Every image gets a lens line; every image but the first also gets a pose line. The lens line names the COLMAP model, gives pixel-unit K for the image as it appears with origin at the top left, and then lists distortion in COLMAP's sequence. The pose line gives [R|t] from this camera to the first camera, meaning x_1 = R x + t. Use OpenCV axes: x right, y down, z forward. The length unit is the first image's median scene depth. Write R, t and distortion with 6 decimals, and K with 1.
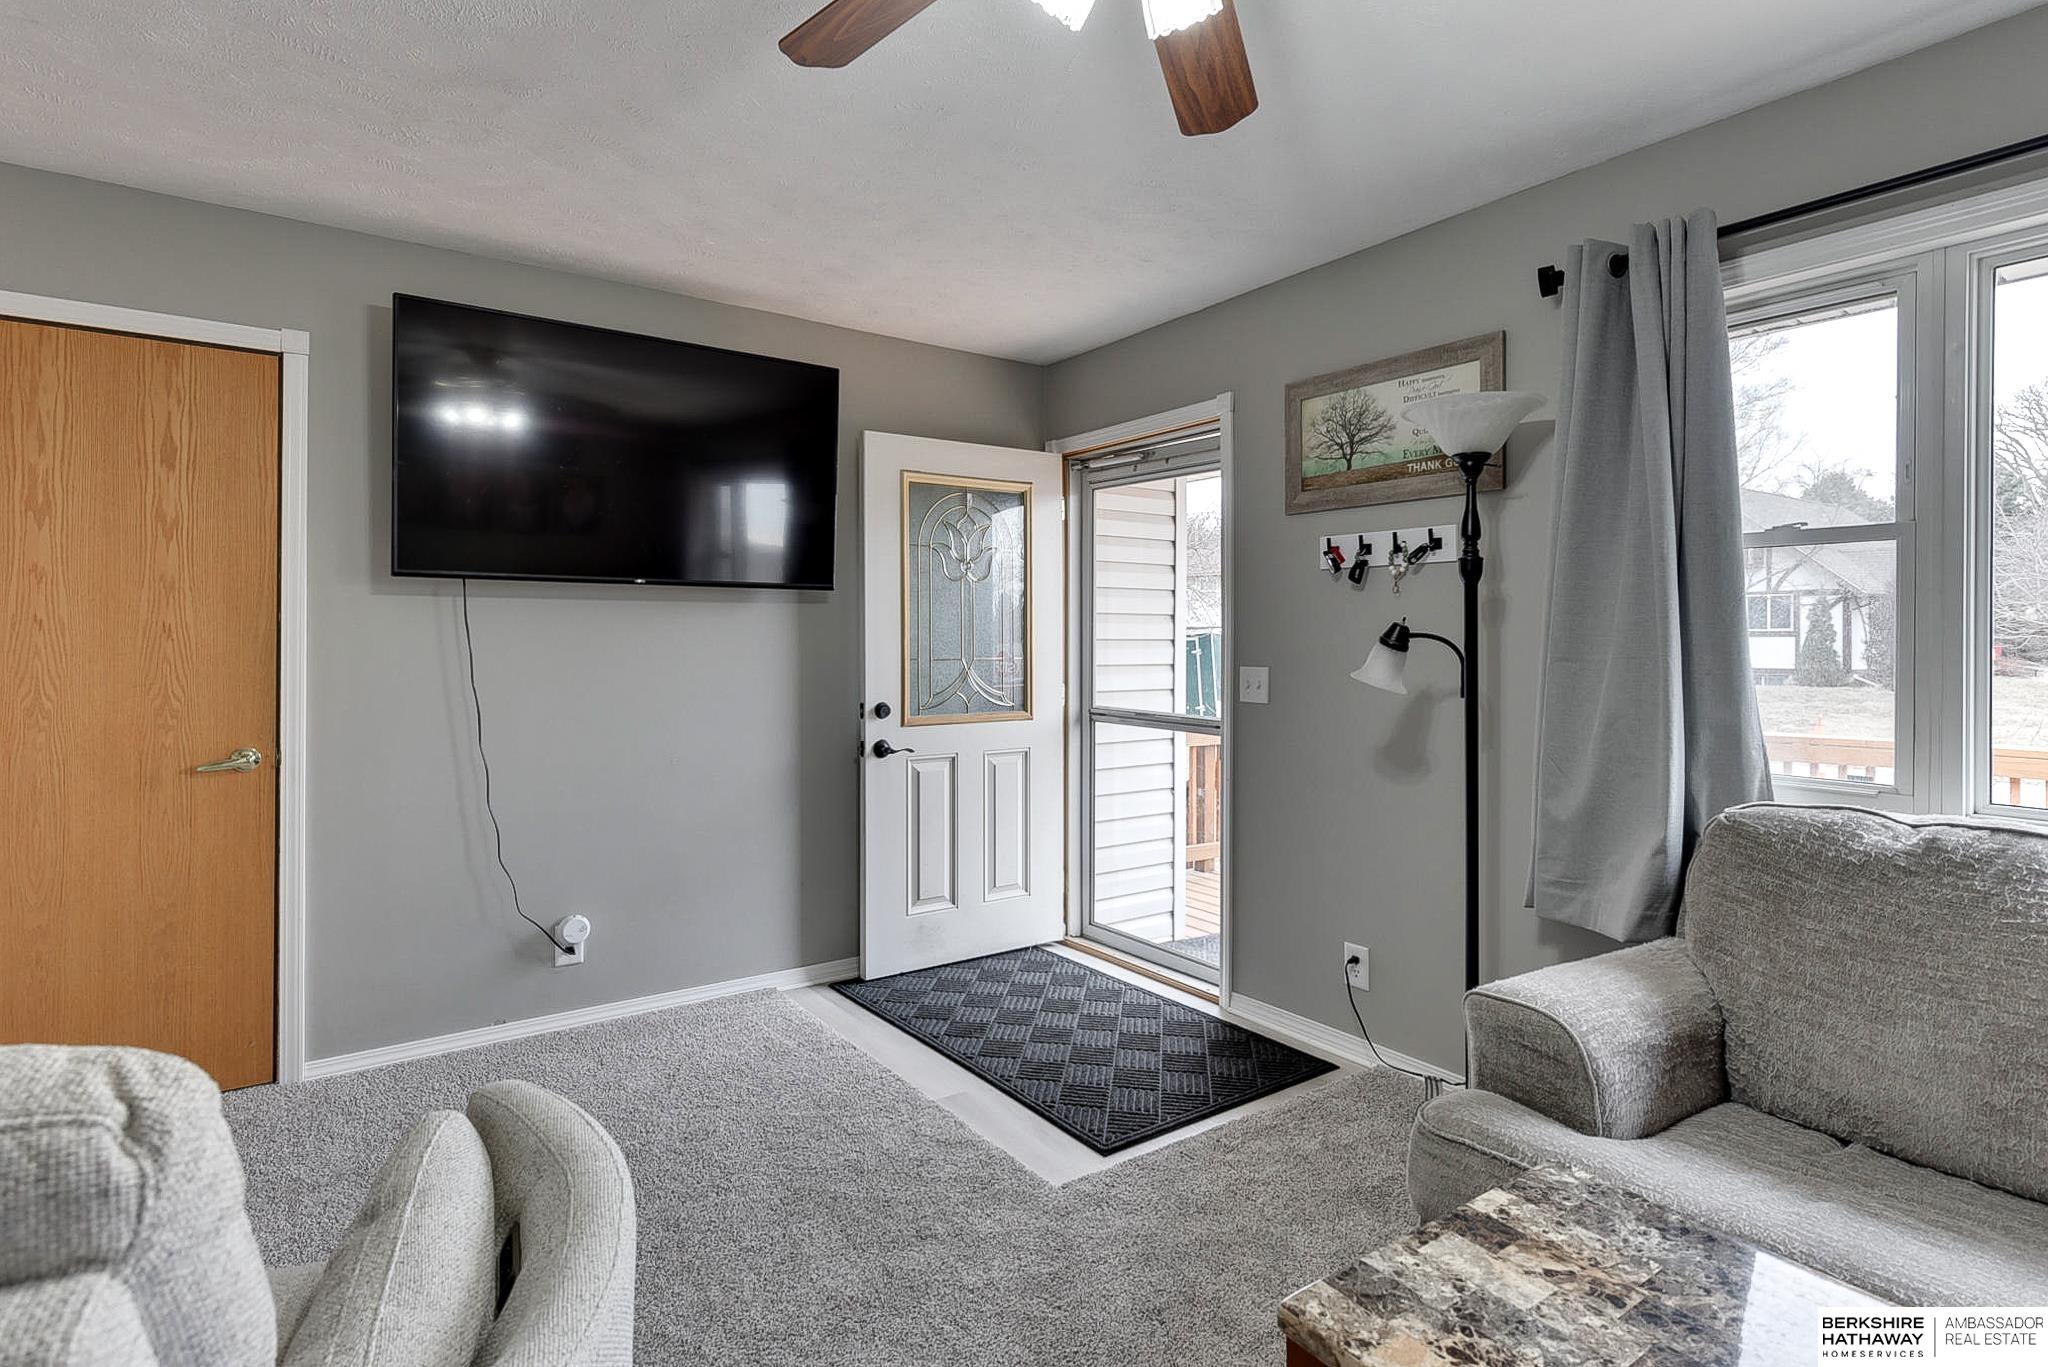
lens RADIAL K [[999.0, 0, 1050.0], [0, 999.0, 638.8], [0, 0, 1]] dist [0.001654, -0.003293]
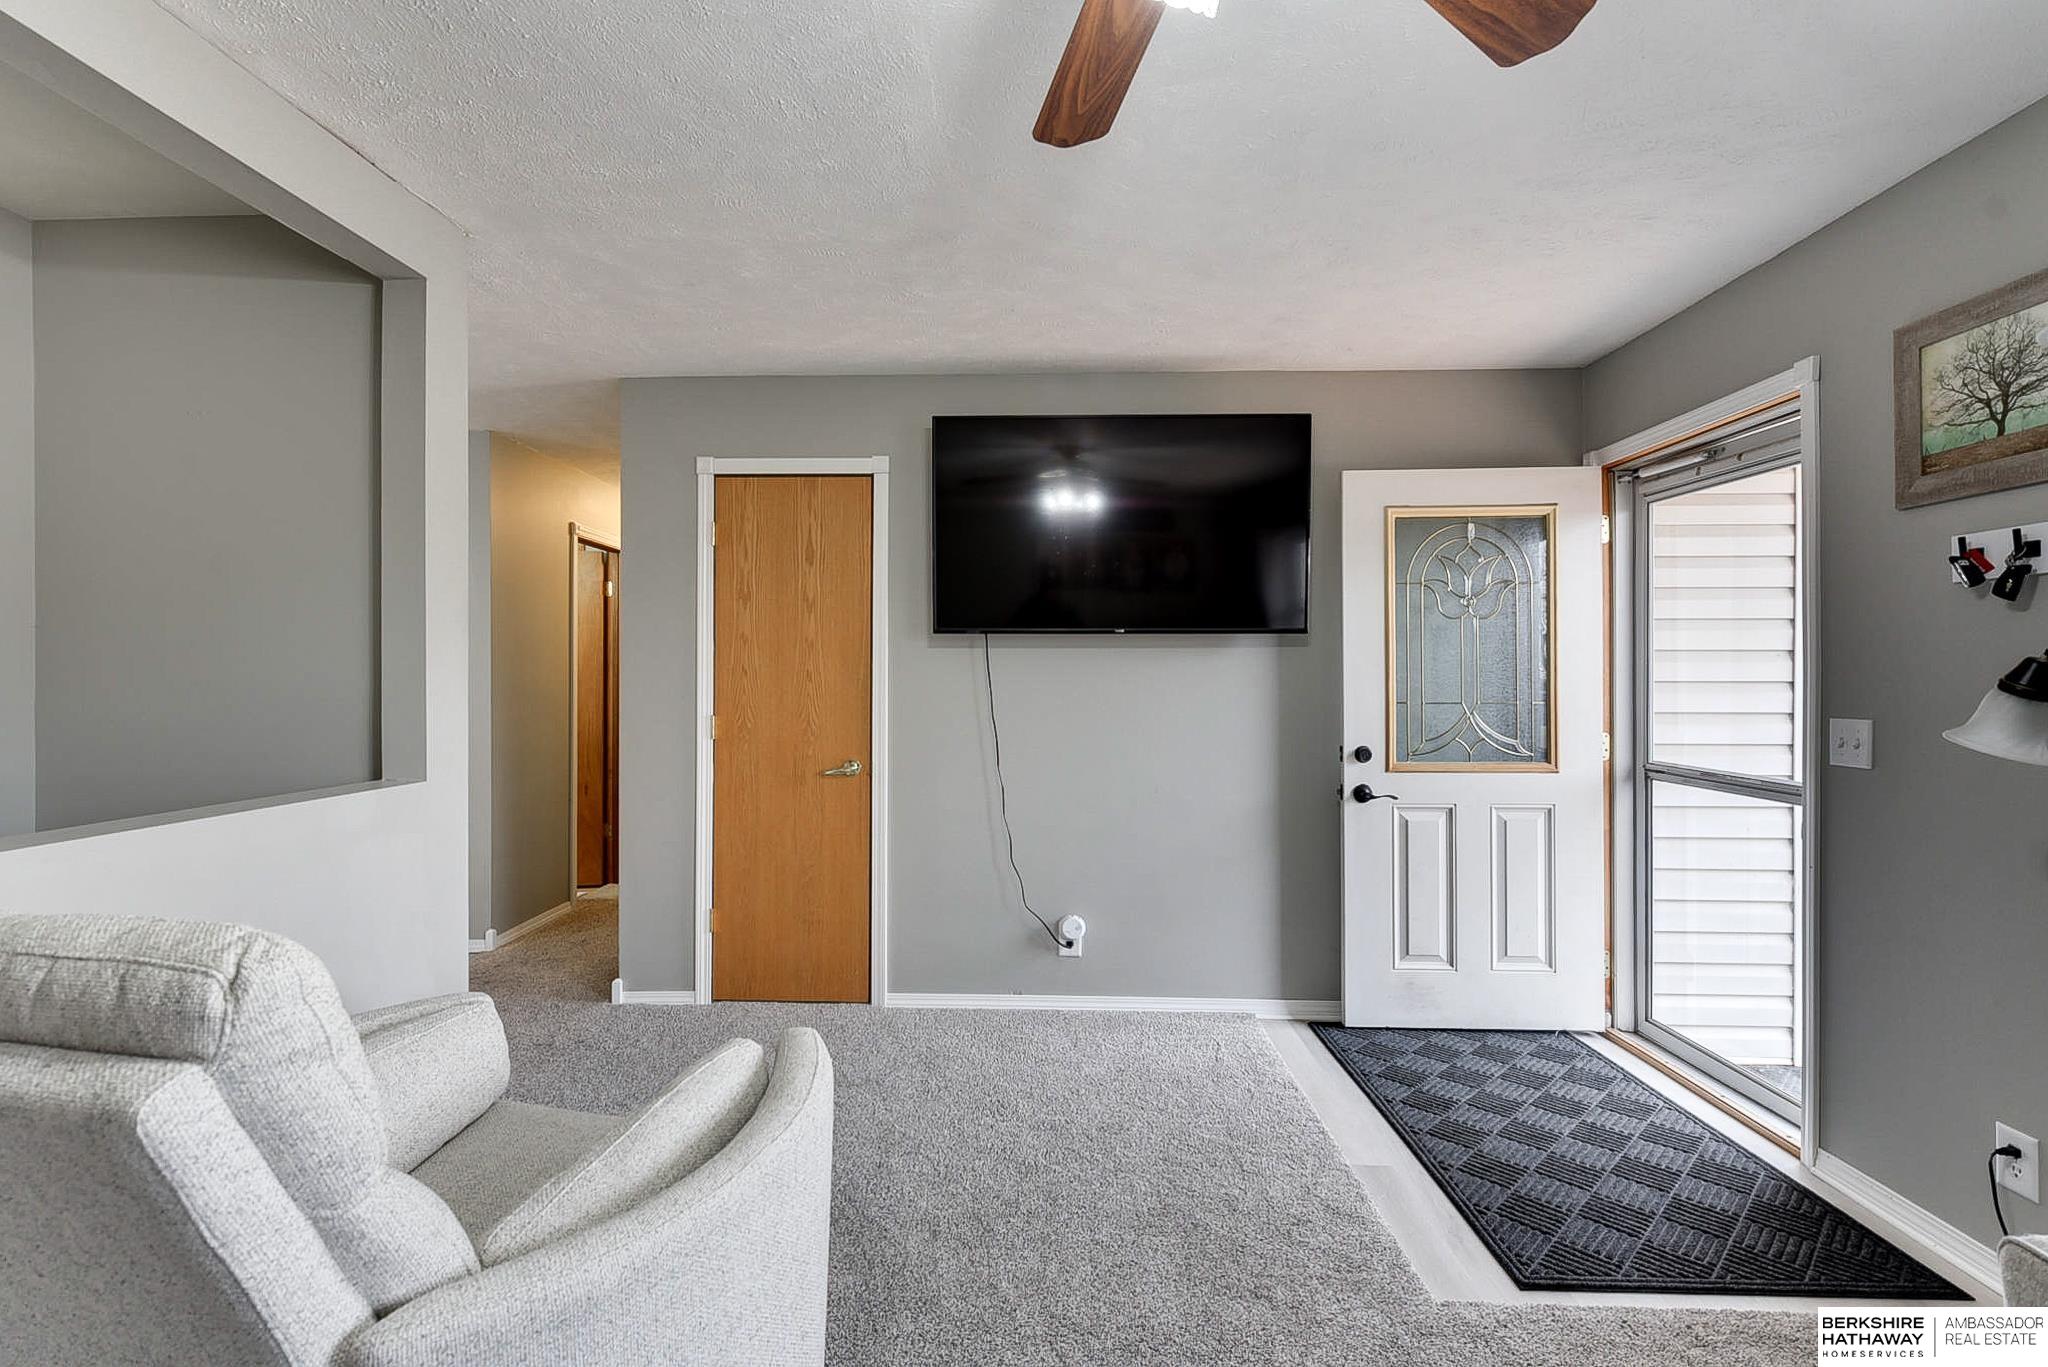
lens RADIAL K [[943.9, 0, 1051.9], [0, 943.9, 678.6], [0, 0, 1]] dist [-0.003469, -0.000711]
pose [[0.795721, -0.001744, -0.605661, 0.165425], [0.000732, 0.999998, -0.001918, -0.001128], [0.605664, 0.001083, 0.795720, 0.088504]]
